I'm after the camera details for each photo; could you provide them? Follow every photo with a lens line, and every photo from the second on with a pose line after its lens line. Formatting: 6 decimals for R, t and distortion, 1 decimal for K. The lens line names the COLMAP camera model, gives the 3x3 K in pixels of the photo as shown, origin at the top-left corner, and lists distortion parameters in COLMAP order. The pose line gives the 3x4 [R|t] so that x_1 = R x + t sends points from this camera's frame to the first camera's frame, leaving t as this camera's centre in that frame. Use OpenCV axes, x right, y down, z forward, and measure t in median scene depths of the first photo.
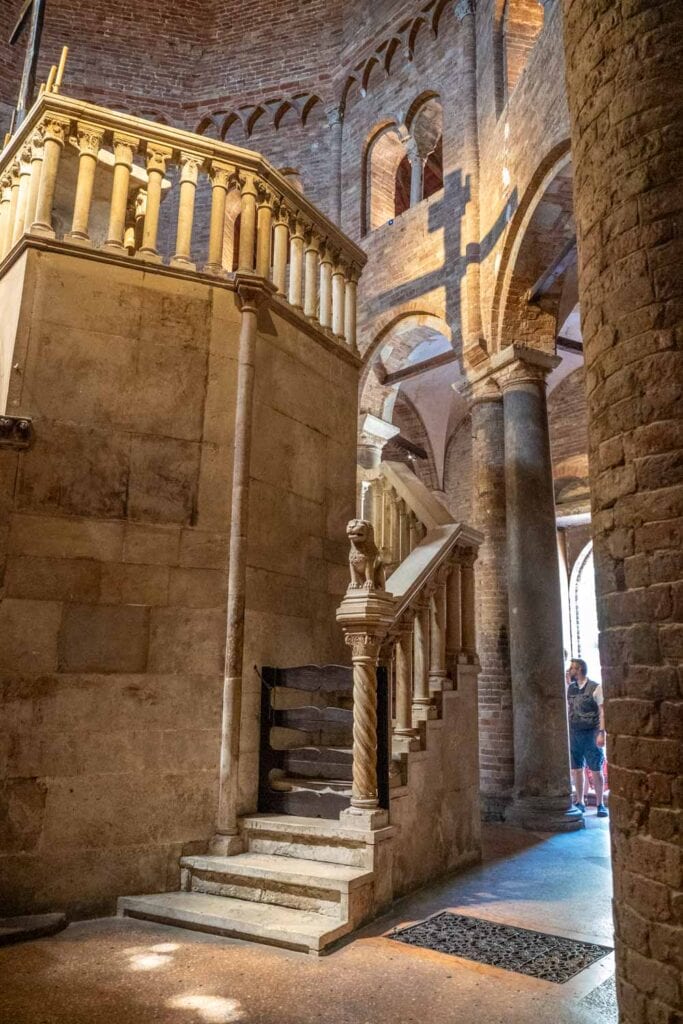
lens RADIAL K [[791.3, 0, 341.5], [0, 791.3, 512.0], [0, 0, 1]] dist [-0.007258, -0.003572]
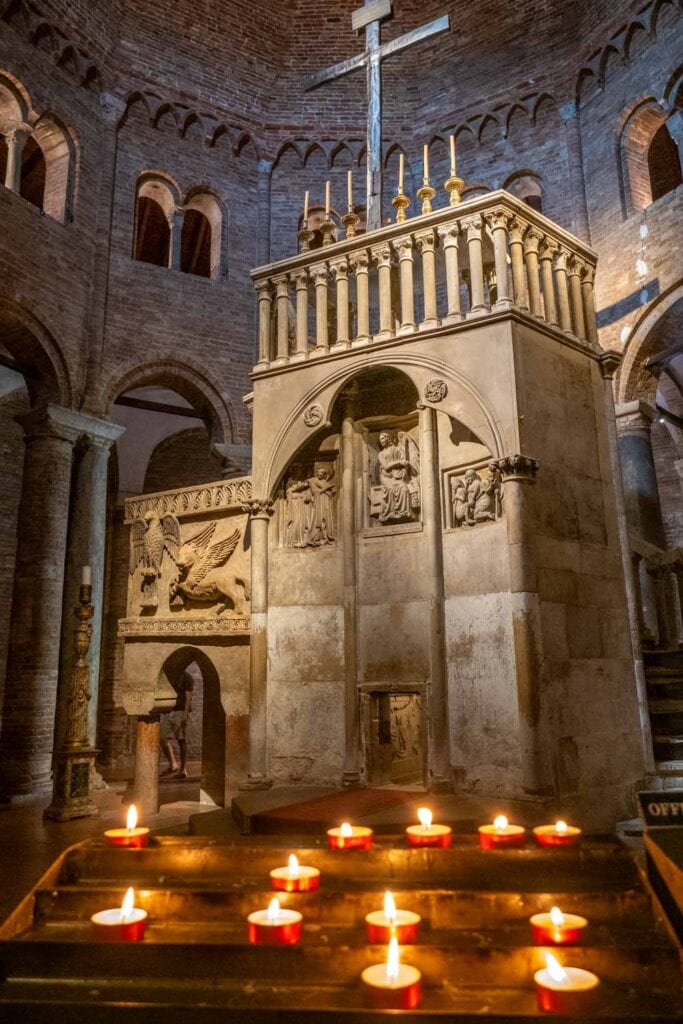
lens RADIAL K [[791.3, 0, 341.5], [0, 791.3, 512.0], [0, 0, 1]] dist [-0.007258, -0.003572]
pose [[0.950971, 0.044548, 0.306056, -0.417200], [-0.048374, 0.998817, 0.004925, -0.009802], [-0.305474, -0.019489, 0.952001, -0.046997]]
